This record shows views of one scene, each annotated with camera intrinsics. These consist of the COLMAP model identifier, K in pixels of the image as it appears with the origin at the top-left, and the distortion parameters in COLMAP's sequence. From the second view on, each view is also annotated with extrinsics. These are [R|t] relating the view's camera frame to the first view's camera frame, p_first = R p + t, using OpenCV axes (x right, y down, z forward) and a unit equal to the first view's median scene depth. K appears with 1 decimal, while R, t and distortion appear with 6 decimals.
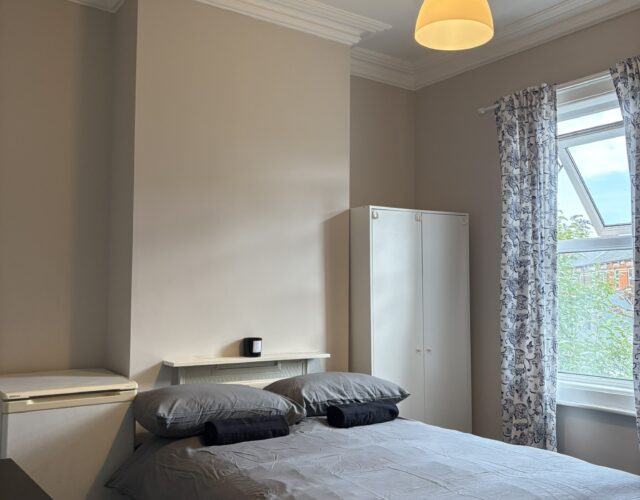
lens RADIAL K [[637.5, 0, 322.1], [0, 637.5, 249.1], [0, 0, 1]] dist [0.039187, -0.067365]
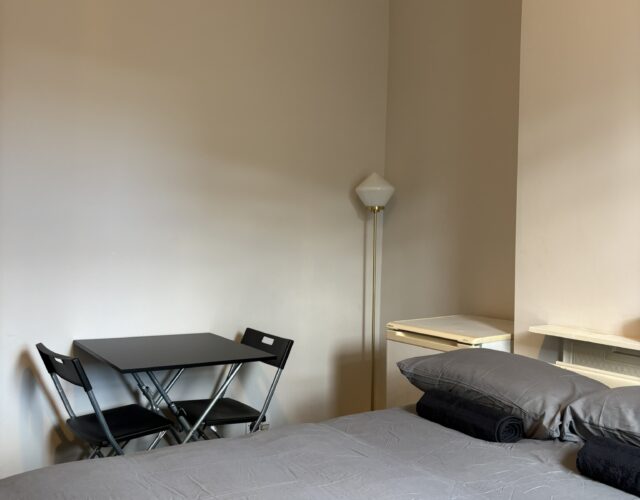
lens RADIAL K [[637.5, 0, 322.1], [0, 637.5, 249.1], [0, 0, 1]] dist [0.039187, -0.067365]
pose [[0.000337, 0.014253, -0.999898, 0.541306], [0.042685, 0.998987, 0.014254, 0.053038], [0.999089, -0.042685, -0.000272, 0.695770]]
